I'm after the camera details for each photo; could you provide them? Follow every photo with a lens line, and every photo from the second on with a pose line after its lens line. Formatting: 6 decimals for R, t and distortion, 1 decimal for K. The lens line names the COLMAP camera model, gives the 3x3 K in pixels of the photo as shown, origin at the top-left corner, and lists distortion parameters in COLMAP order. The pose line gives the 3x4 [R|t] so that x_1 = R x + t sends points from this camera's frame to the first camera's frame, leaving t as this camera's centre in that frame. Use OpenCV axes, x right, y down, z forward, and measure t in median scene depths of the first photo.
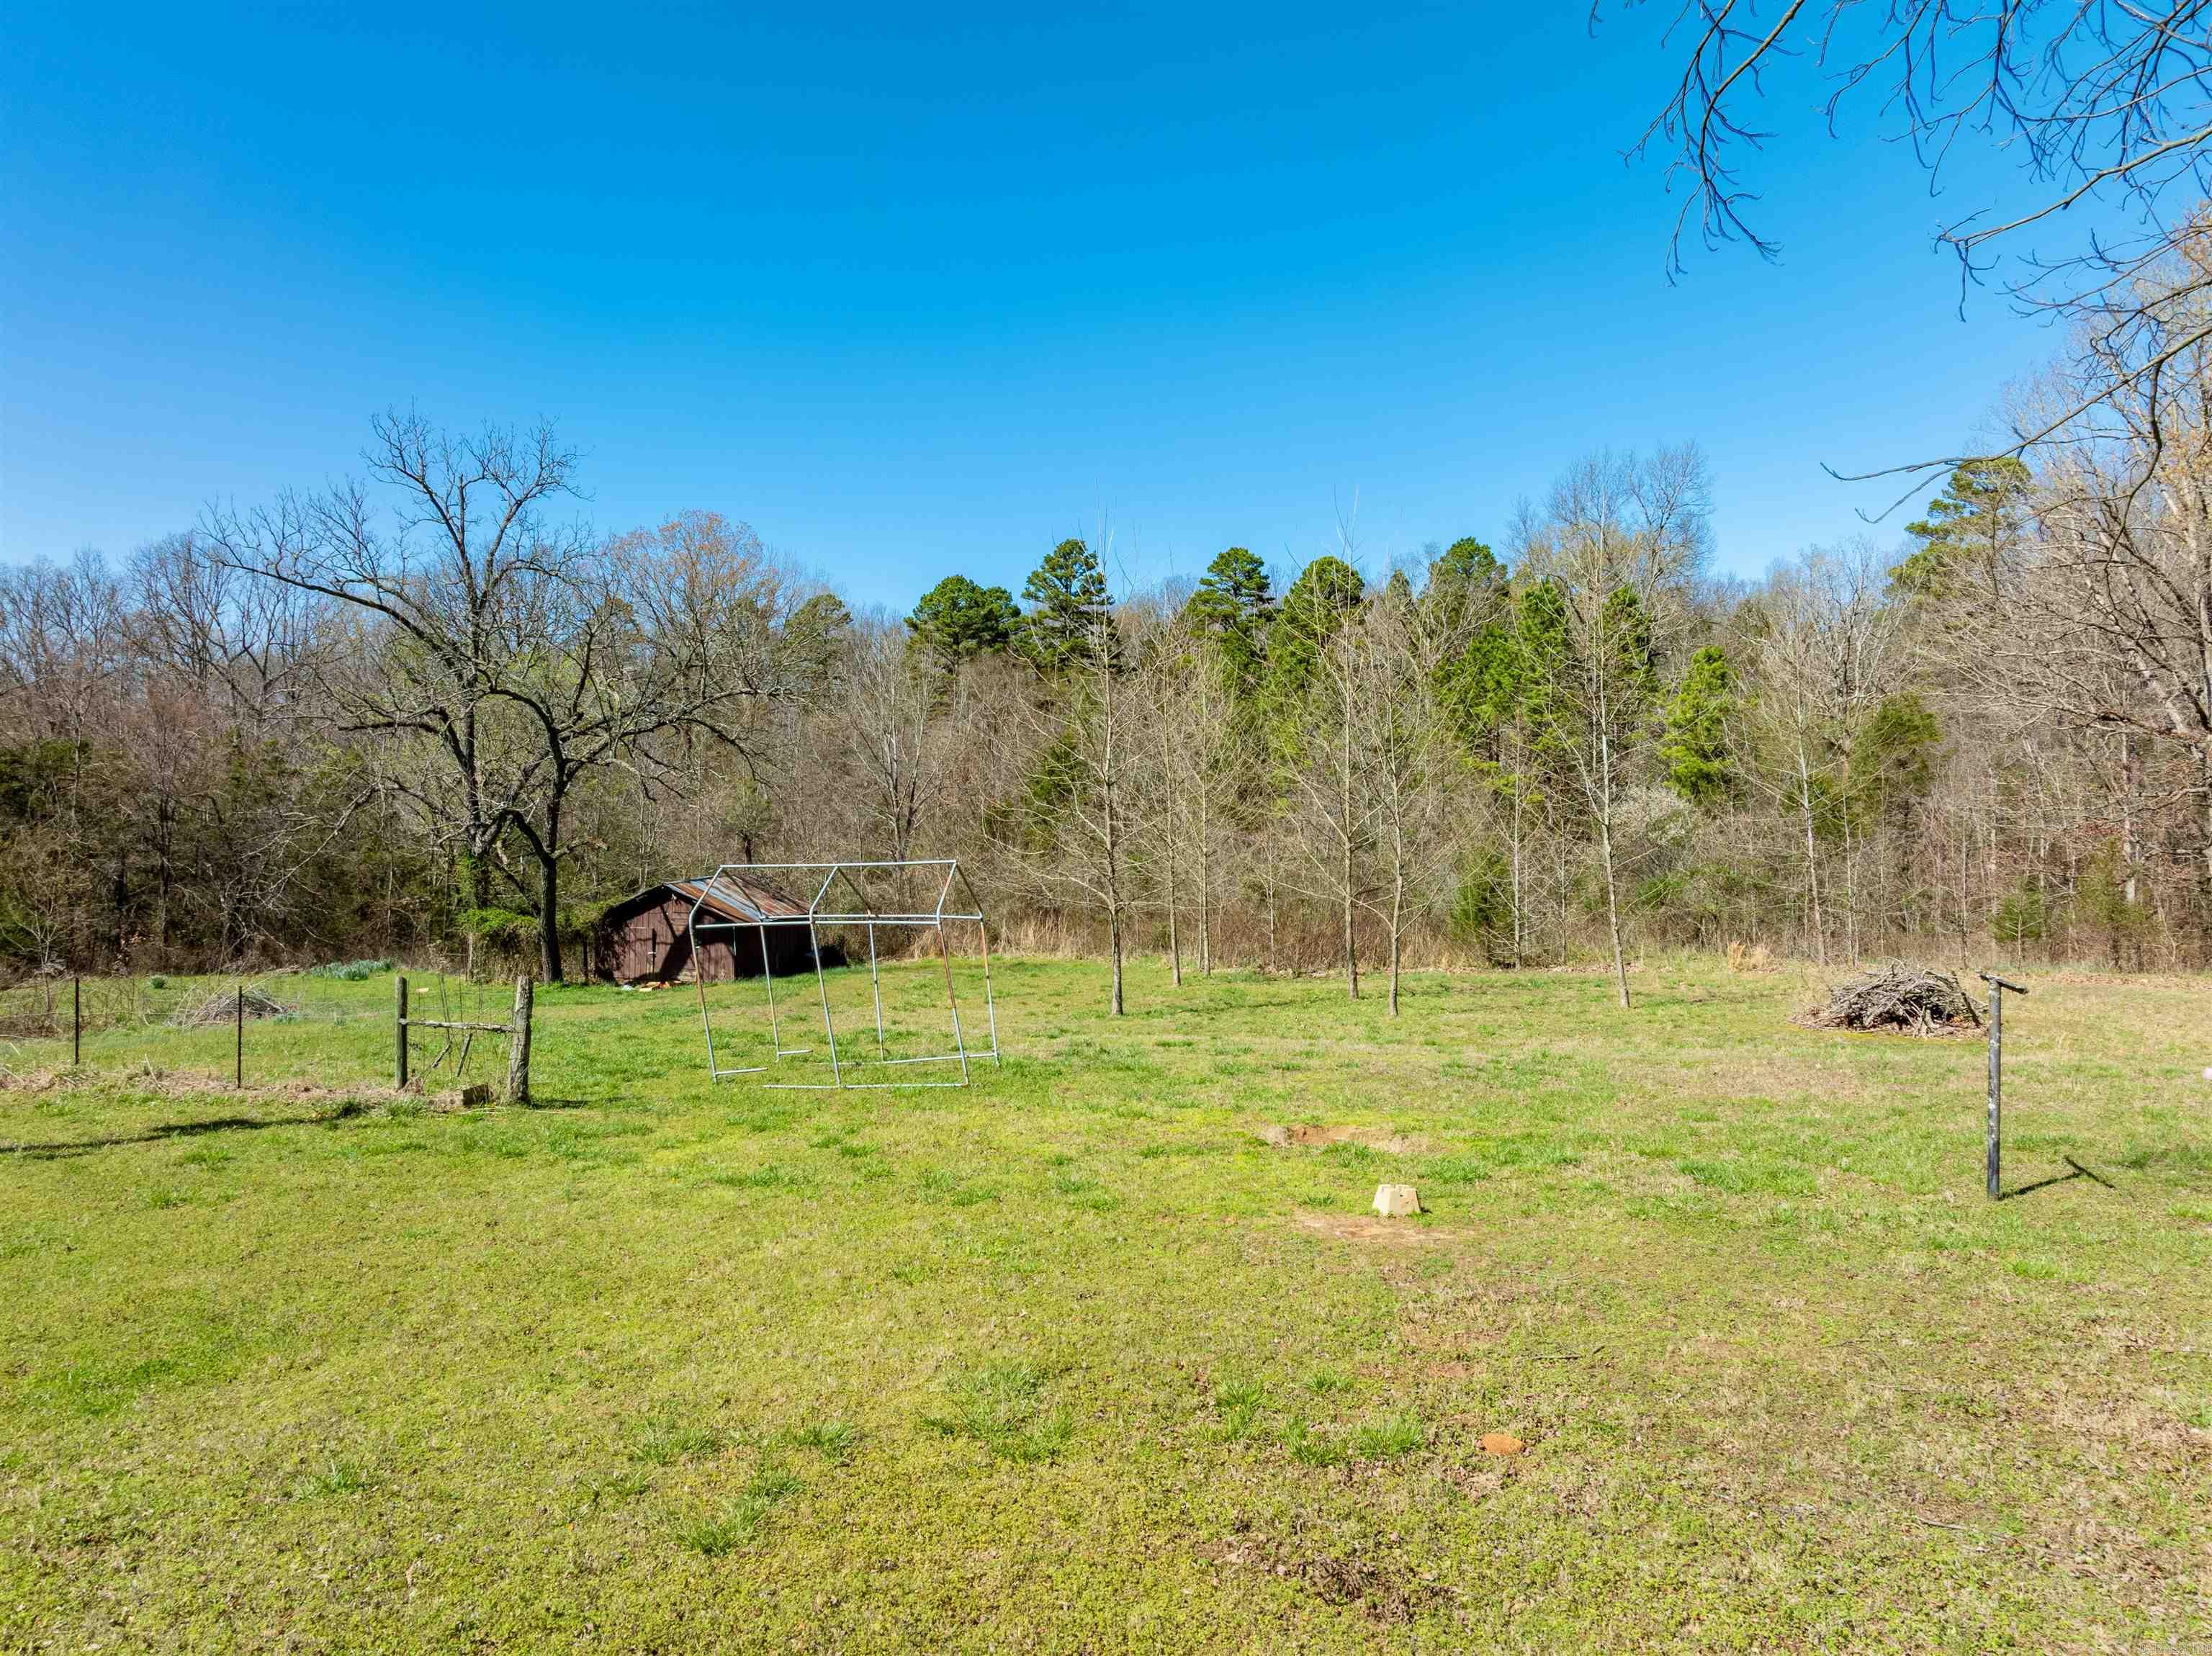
lens RADIAL K [[1542.4, 0, 1103.5], [0, 1542.4, 826.5], [0, 0, 1]] dist [-0.035495, 0.021995]
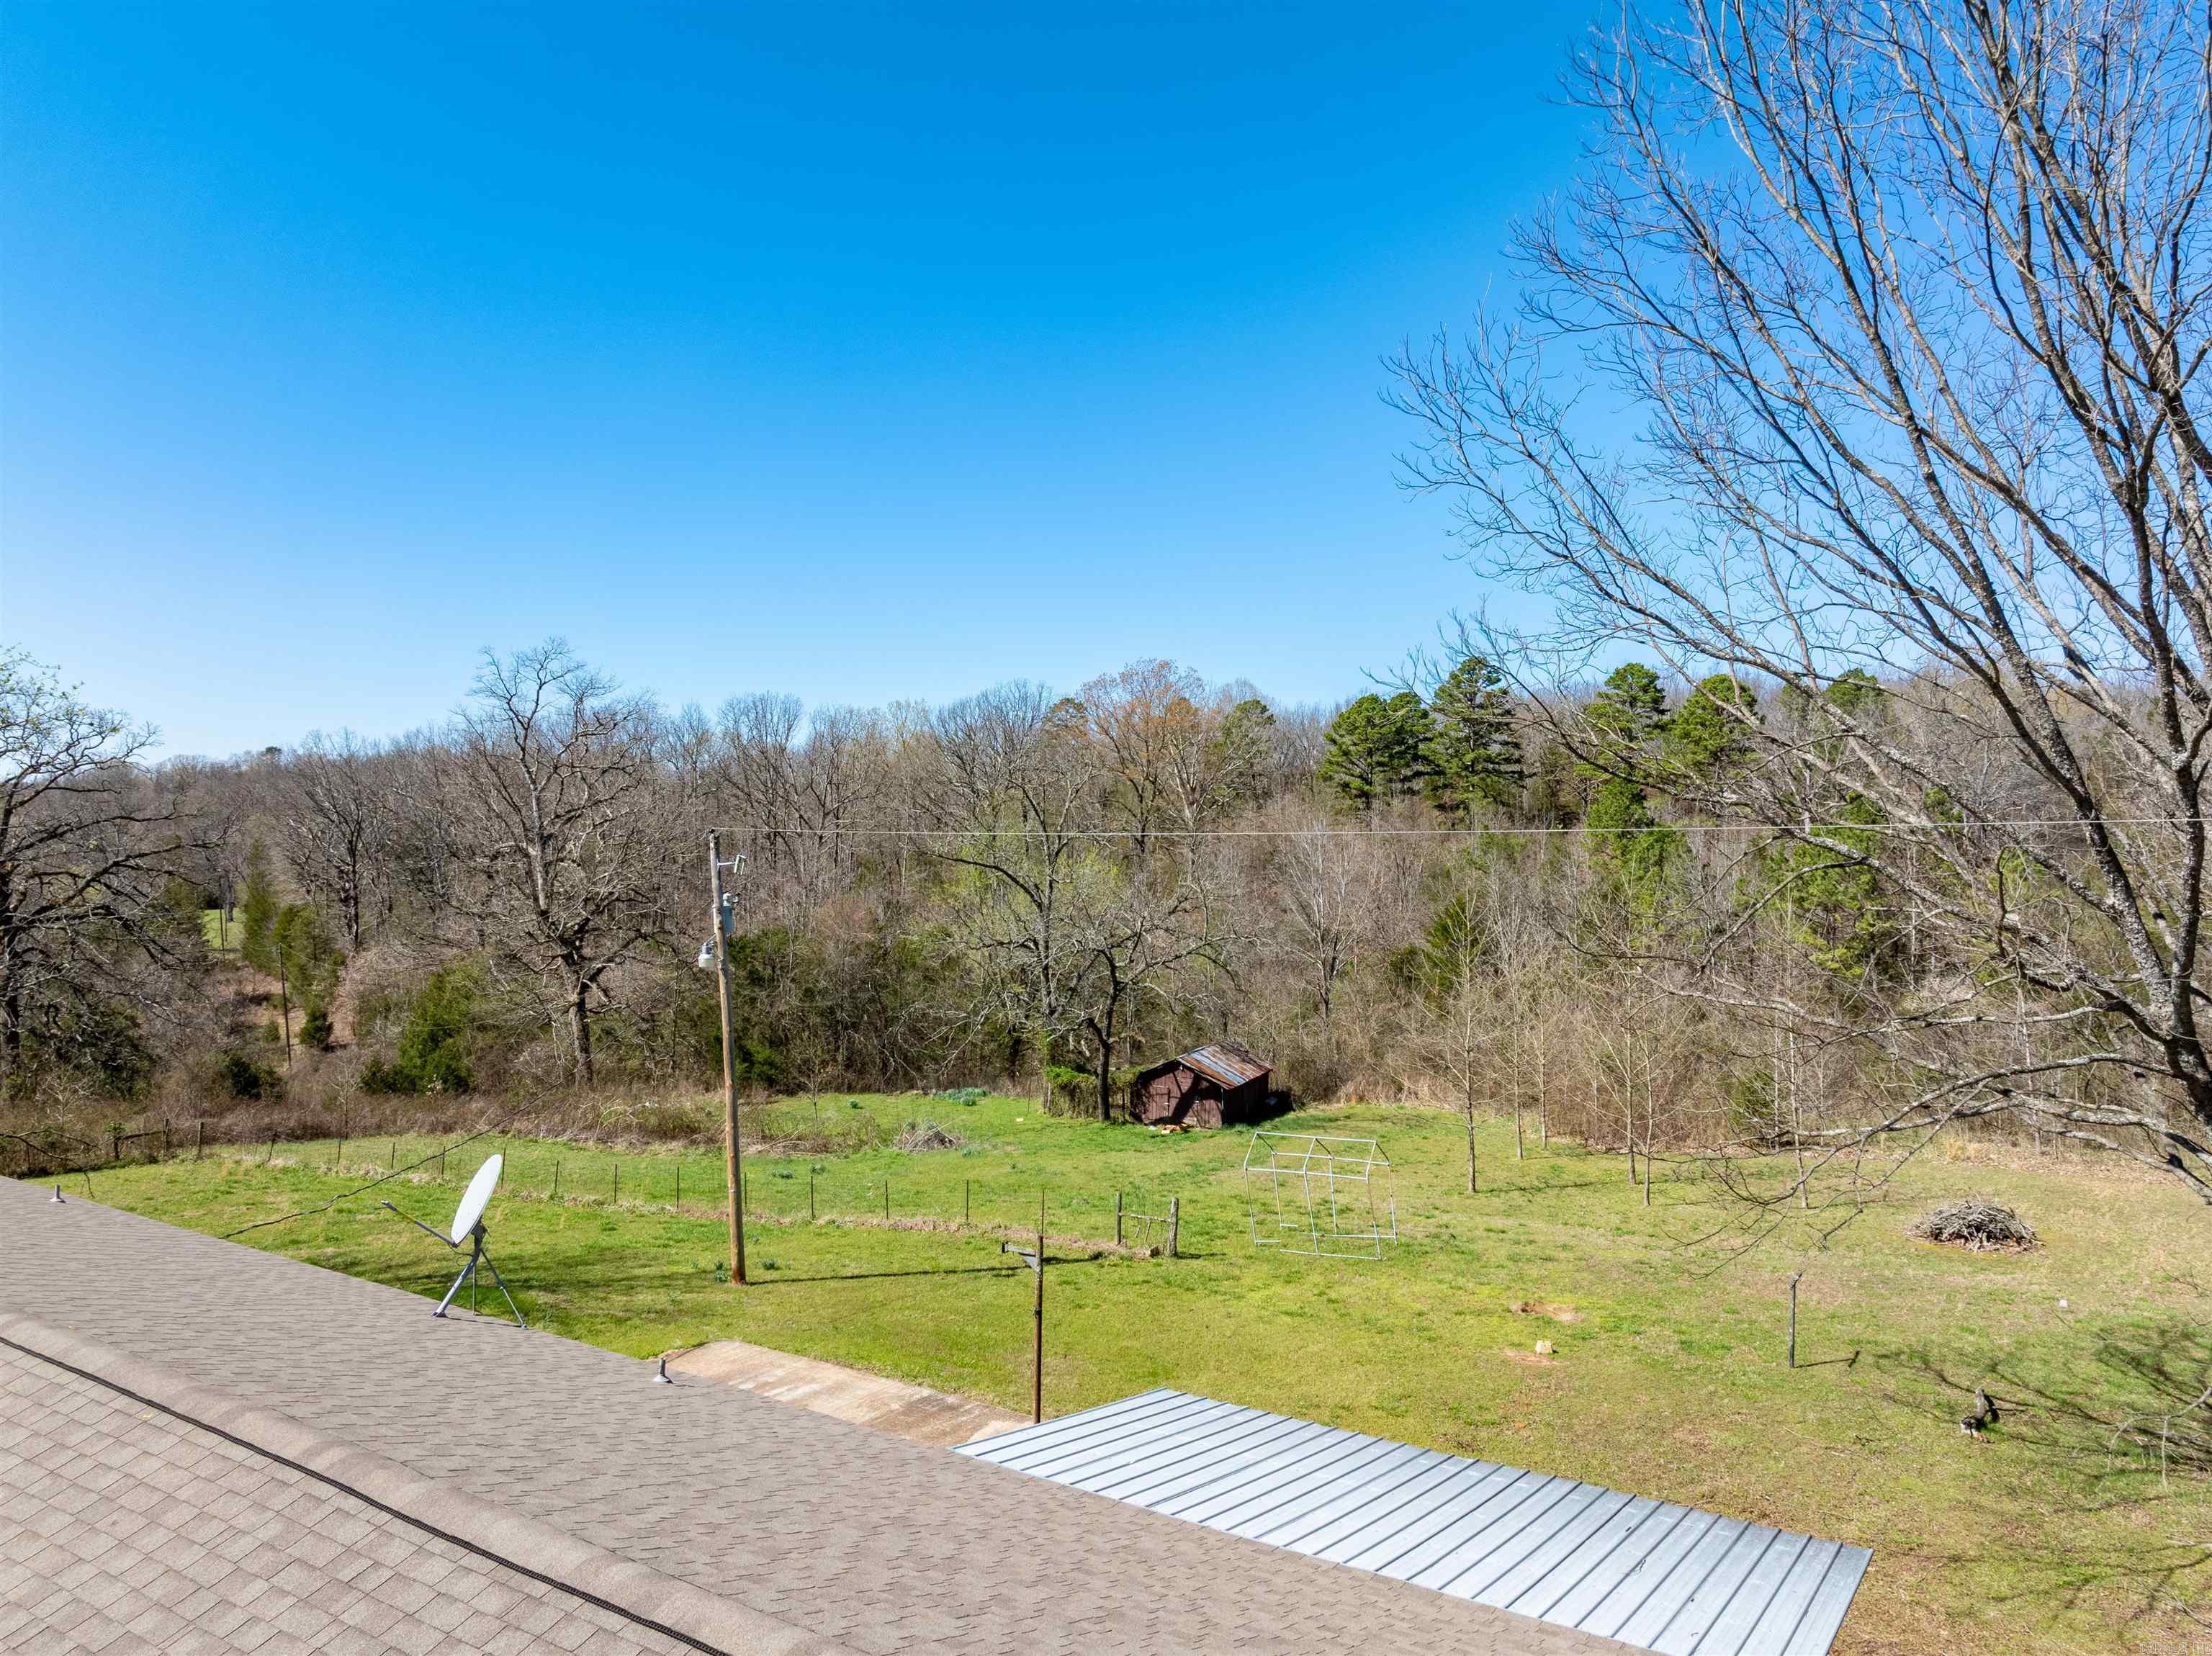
lens RADIAL K [[1542.4, 0, 1109.7], [0, 1542.4, 830.7], [0, 0, 1]] dist [-0.035495, 0.021995]
pose [[0.966241, 0.006261, -0.257563, 0.032905], [-0.010711, 0.999817, -0.015875, -0.137822], [0.257417, 0.018098, 0.966131, -0.407758]]
